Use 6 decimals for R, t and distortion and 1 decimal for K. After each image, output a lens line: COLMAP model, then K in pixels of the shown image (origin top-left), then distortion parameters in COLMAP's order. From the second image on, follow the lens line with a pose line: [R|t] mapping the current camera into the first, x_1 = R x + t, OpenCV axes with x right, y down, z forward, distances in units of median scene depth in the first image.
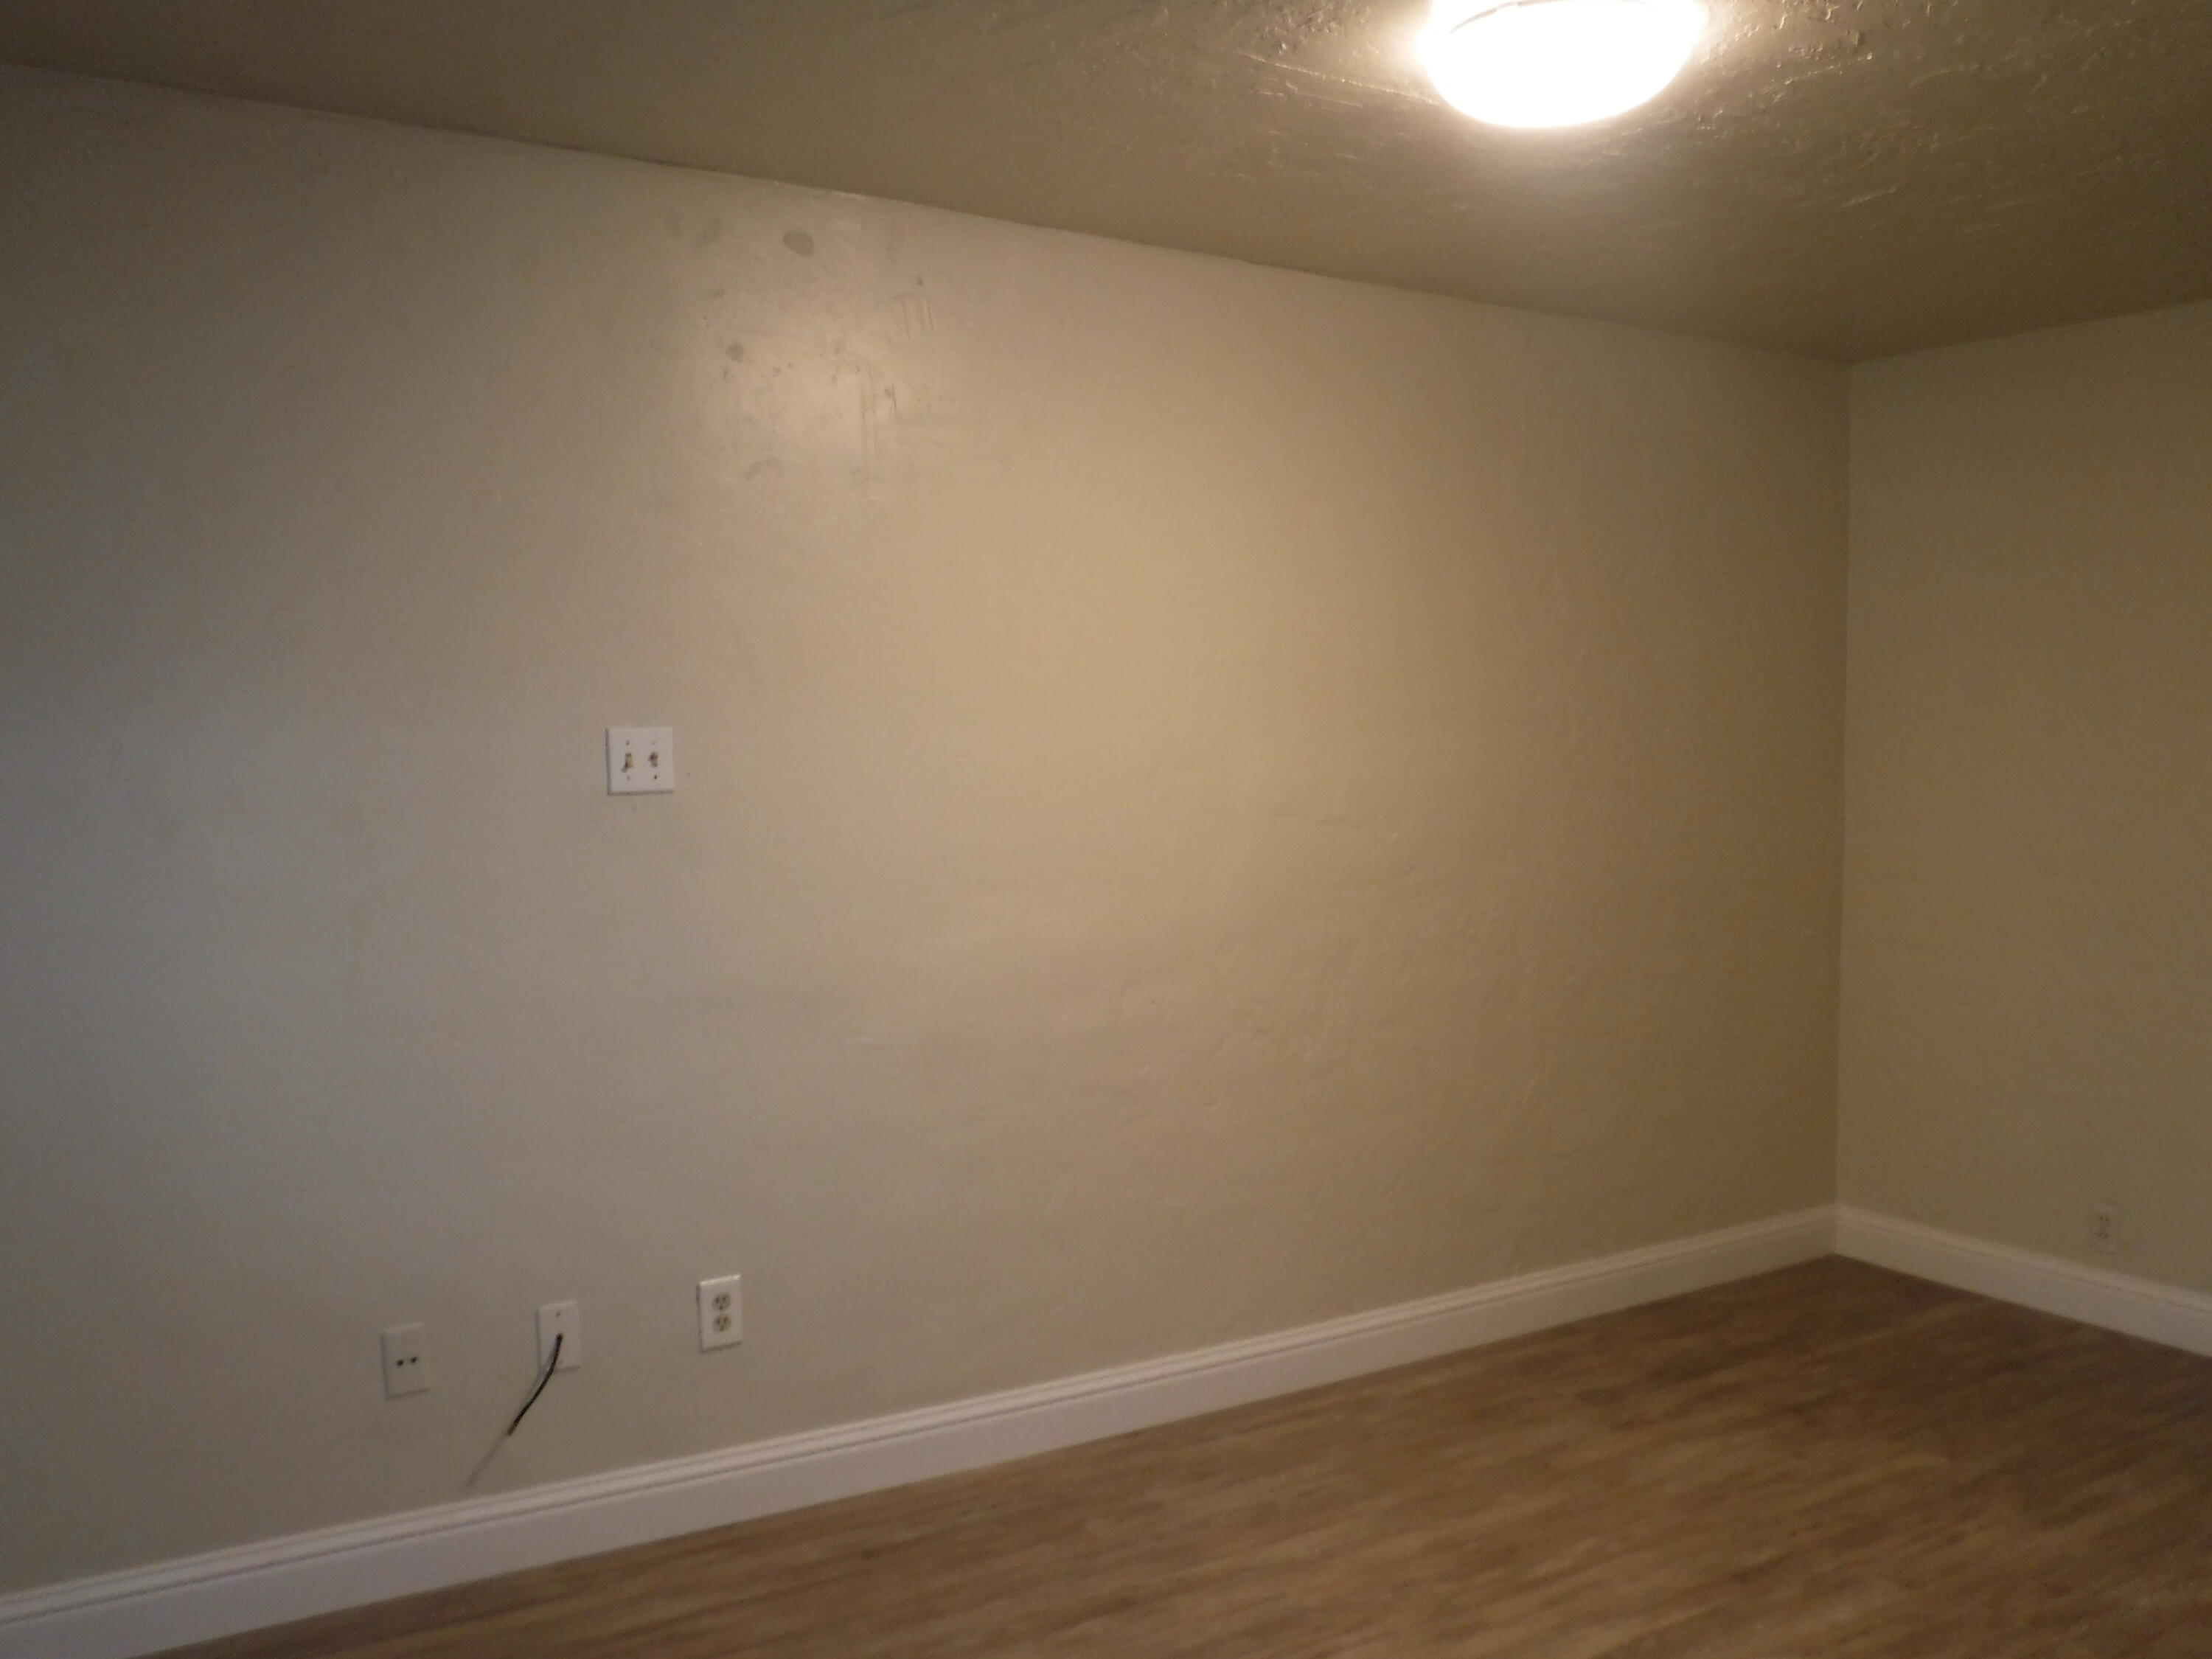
lens RADIAL K [[1822.4, 0, 1106.9], [0, 1822.4, 832.0], [0, 0, 1]] dist [-0.073958, 0.029239]
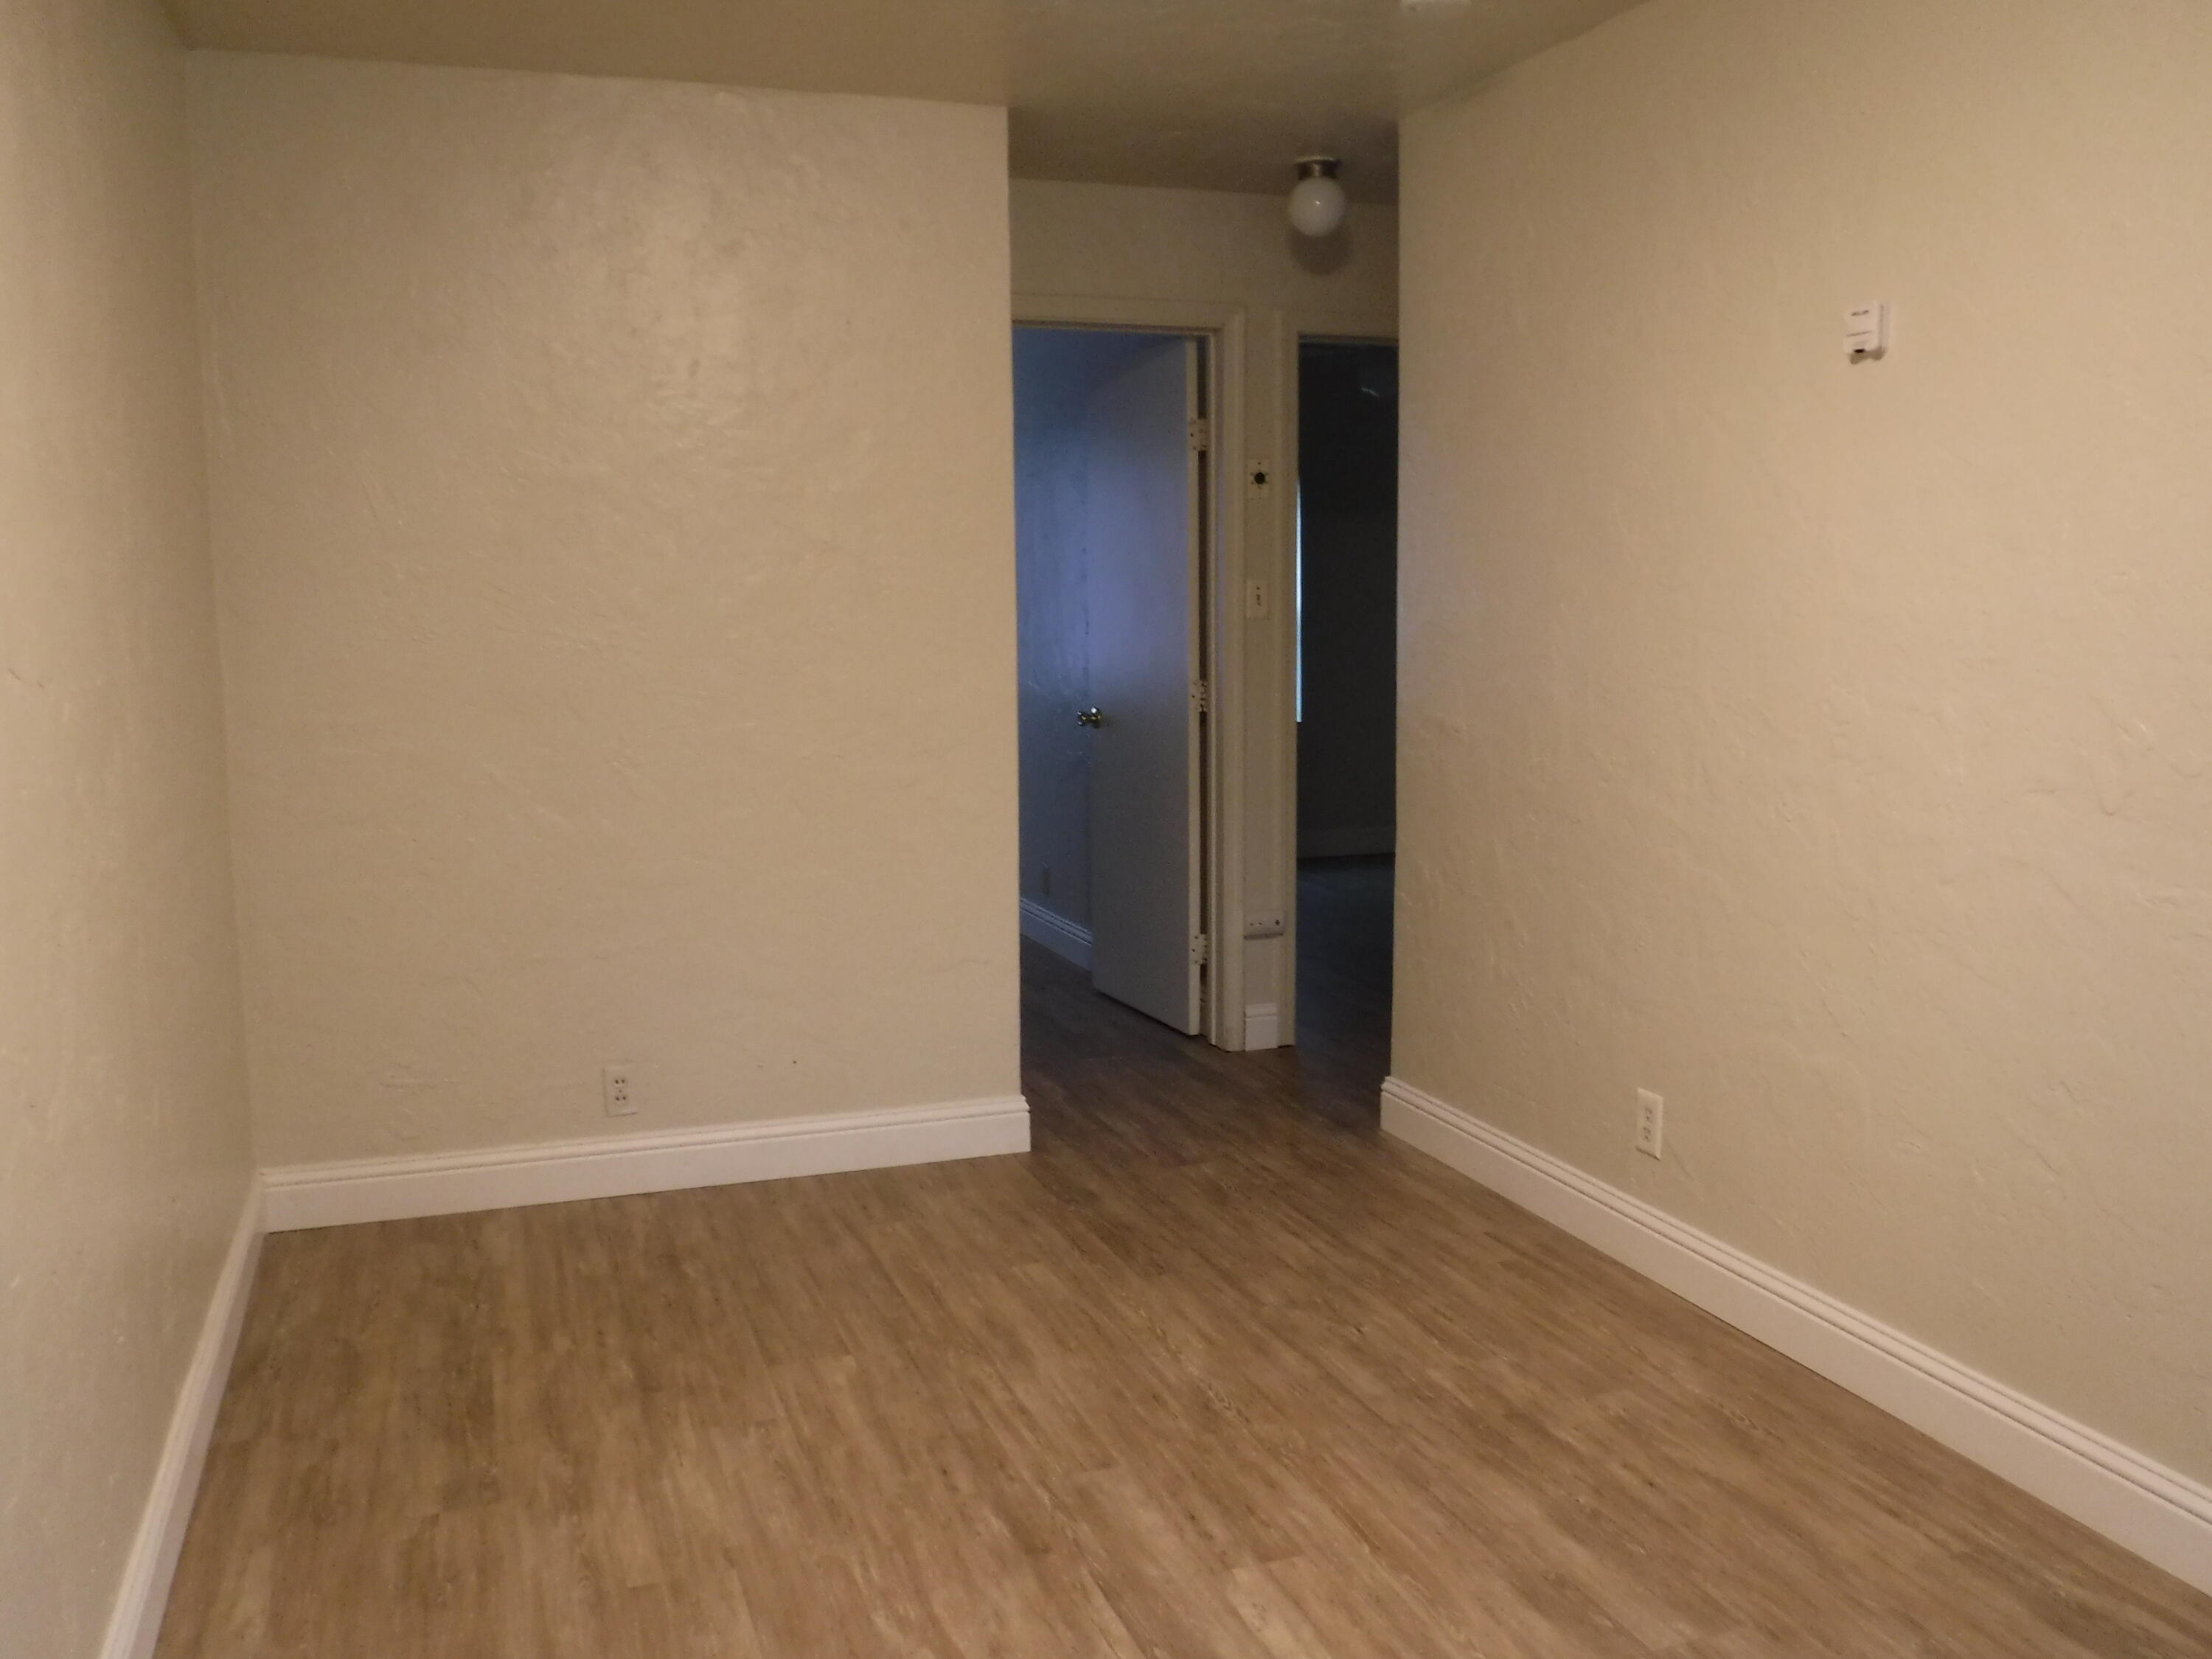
lens RADIAL K [[1822.4, 0, 1107.4], [0, 1822.4, 822.6], [0, 0, 1]] dist [-0.073958, 0.029239]
pose [[0.219367, -0.122198, 0.967960, -0.354008], [0.061612, 0.991880, 0.111255, -0.007002], [-0.973695, 0.035233, 0.225115, 0.671481]]
